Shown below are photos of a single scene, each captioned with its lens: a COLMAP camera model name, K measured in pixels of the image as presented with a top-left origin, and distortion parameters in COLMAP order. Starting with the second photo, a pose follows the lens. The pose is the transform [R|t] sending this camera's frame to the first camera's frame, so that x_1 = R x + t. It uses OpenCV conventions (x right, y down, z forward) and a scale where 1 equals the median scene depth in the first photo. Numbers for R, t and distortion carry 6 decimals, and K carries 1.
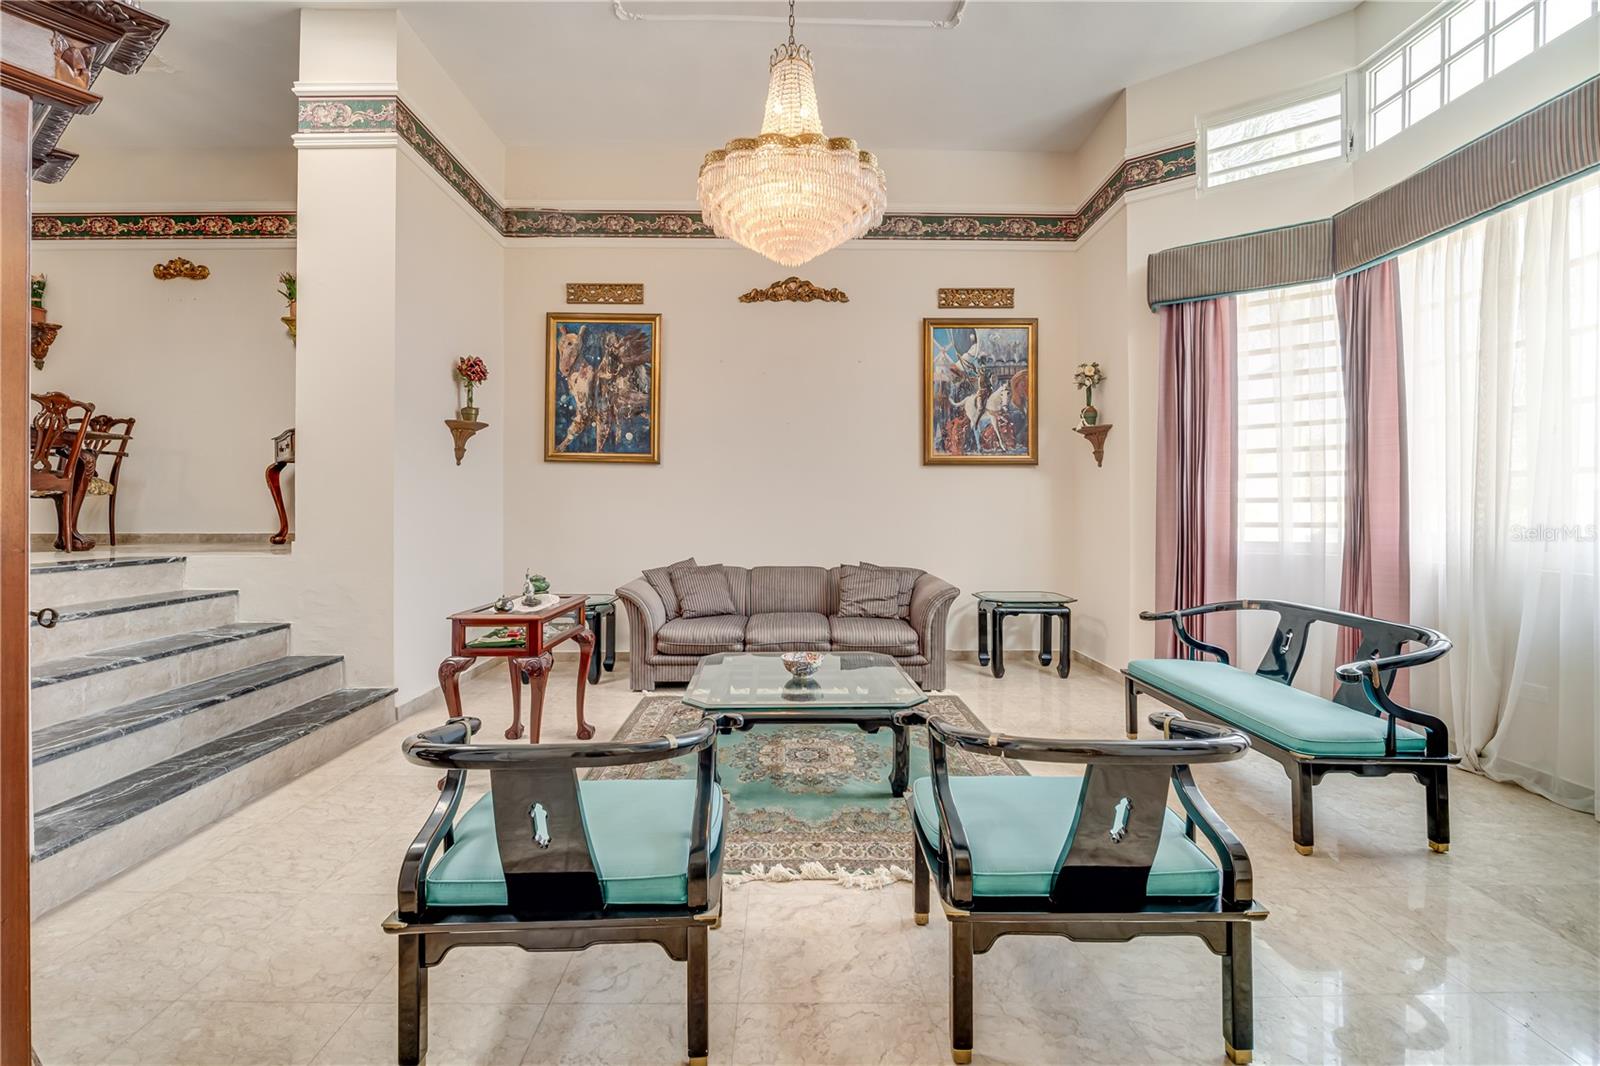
lens RADIAL K [[654.7, 0, 800.9], [0, 654.7, 508.5], [0, 0, 1]] dist [-0.023019, 0.000351]
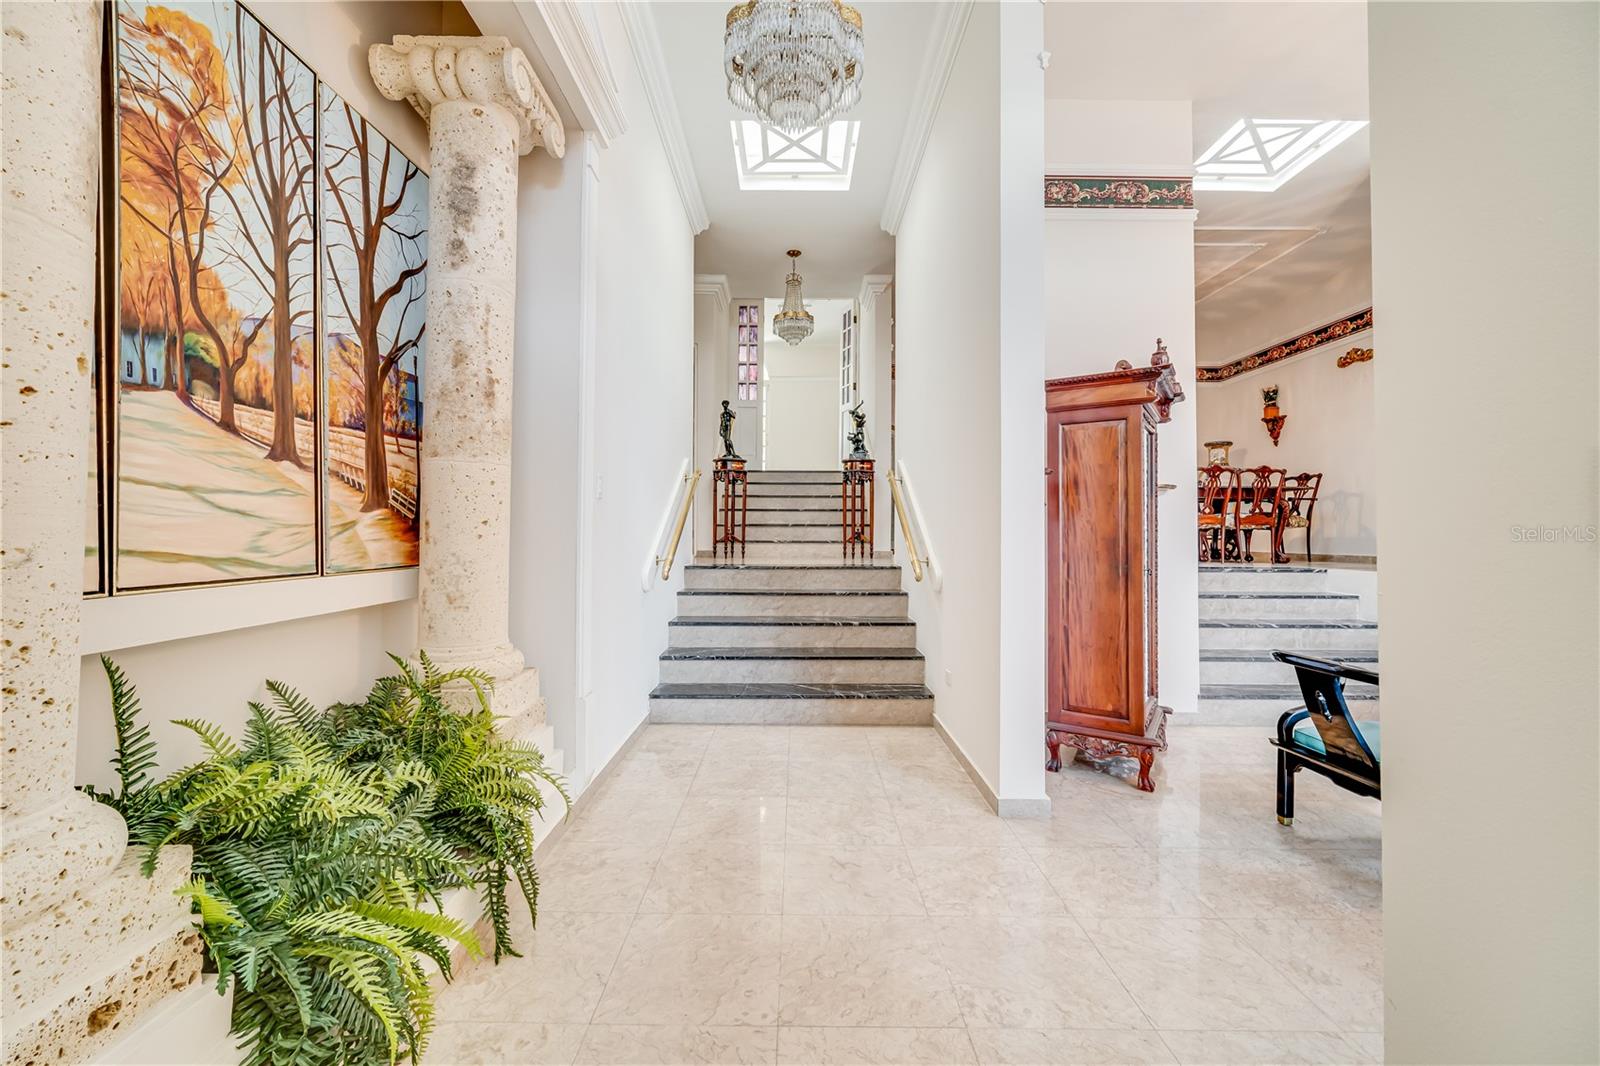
lens RADIAL K [[627.7, 0, 803.5], [0, 627.7, 521.9], [0, 0, 1]] dist [-0.006782, -0.000732]
pose [[-0.026173, -0.020020, -0.999457, 0.350658], [-0.004507, 0.999792, -0.019909, -0.000041], [0.999647, 0.003984, -0.026258, -0.111215]]
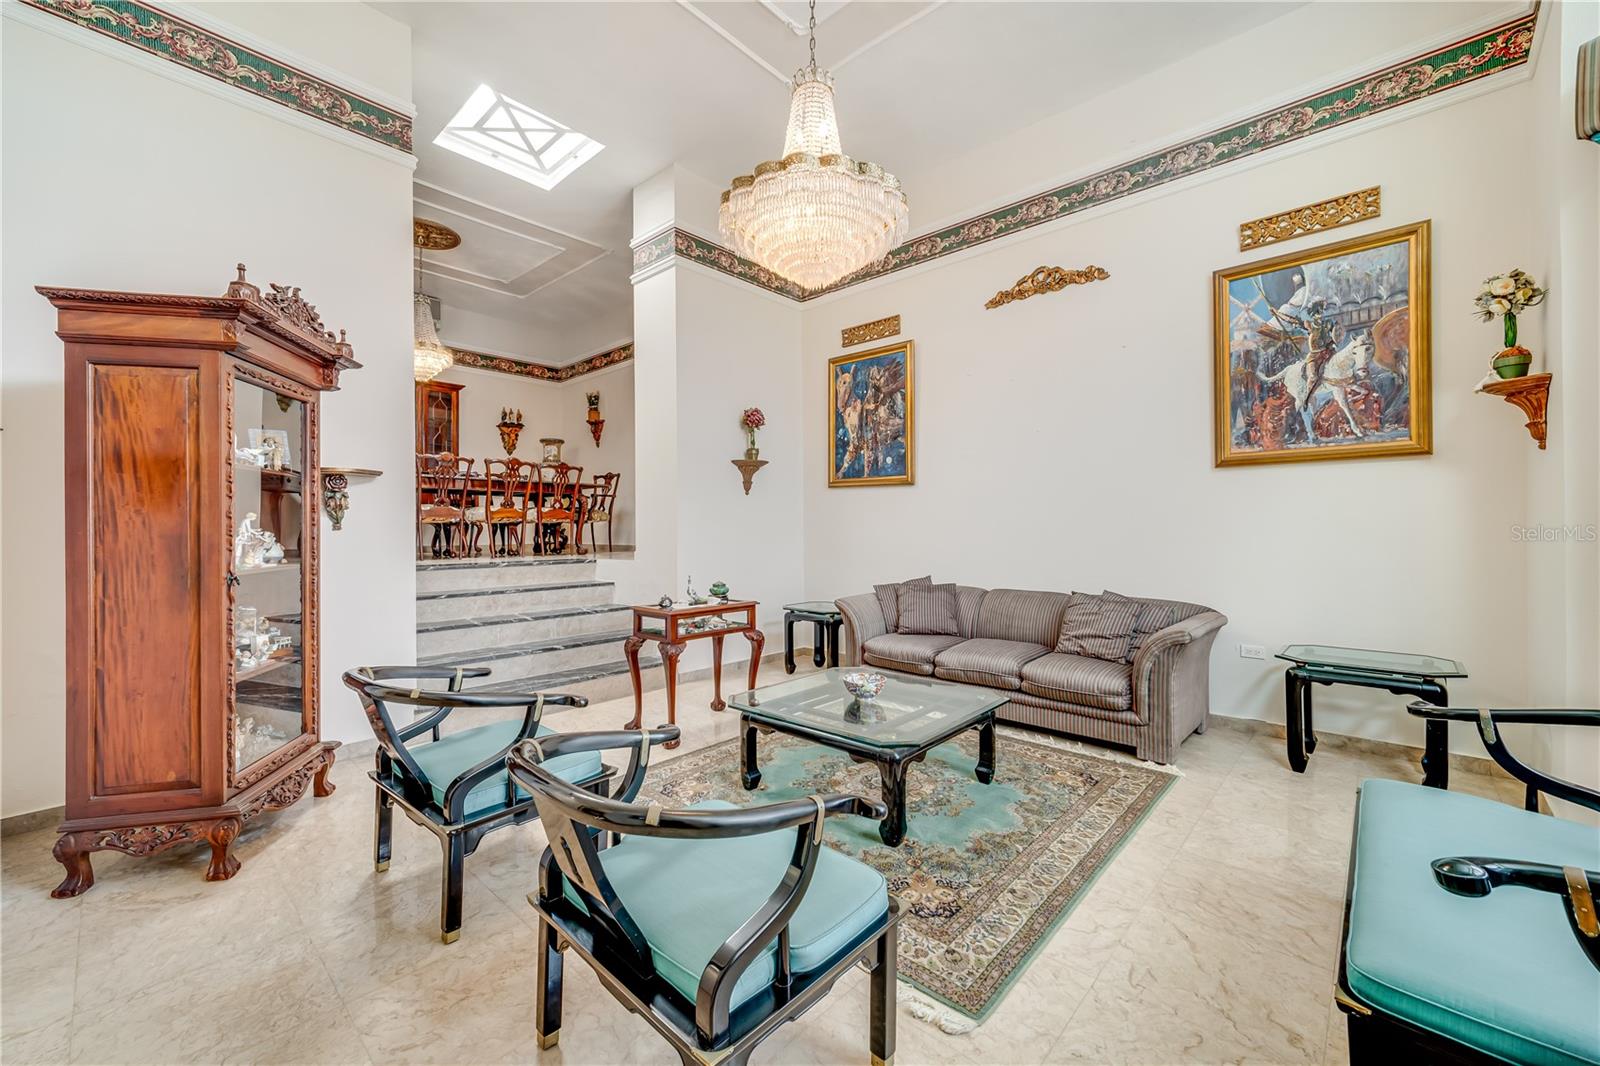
lens RADIAL K [[627.7, 0, 793.5], [0, 627.7, 531.9], [0, 0, 1]] dist [-0.006782, -0.000732]
pose [[0.725307, -0.001755, -0.688423, 0.332741], [0.007286, 0.999960, 0.005127, 0.000693], [0.688387, -0.008735, 0.725291, 0.144067]]
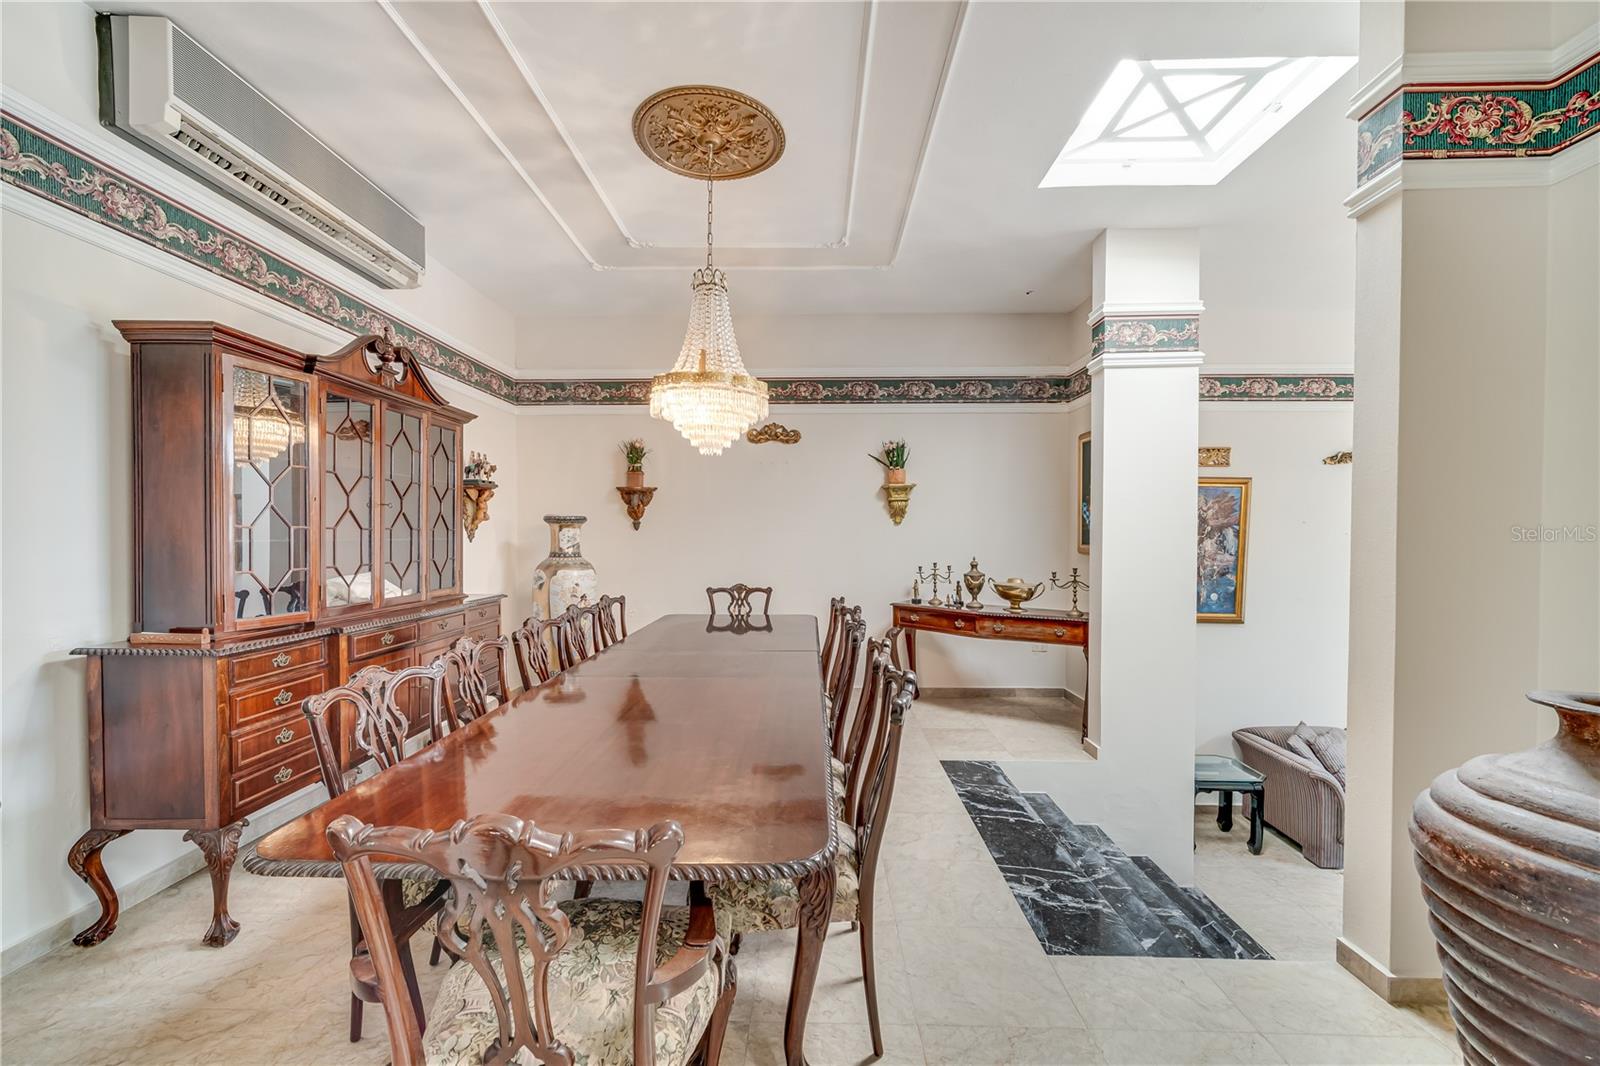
lens RADIAL K [[644.1, 0, 800.6], [0, 644.1, 539.6], [0, 0, 1]] dist [-0.002196, -0.000280]
pose [[0.999014, -0.000214, -0.044407, -0.867430], [0.000879, 0.999888, 0.014952, -0.215960], [0.044399, -0.014977, 0.998902, -0.034769]]
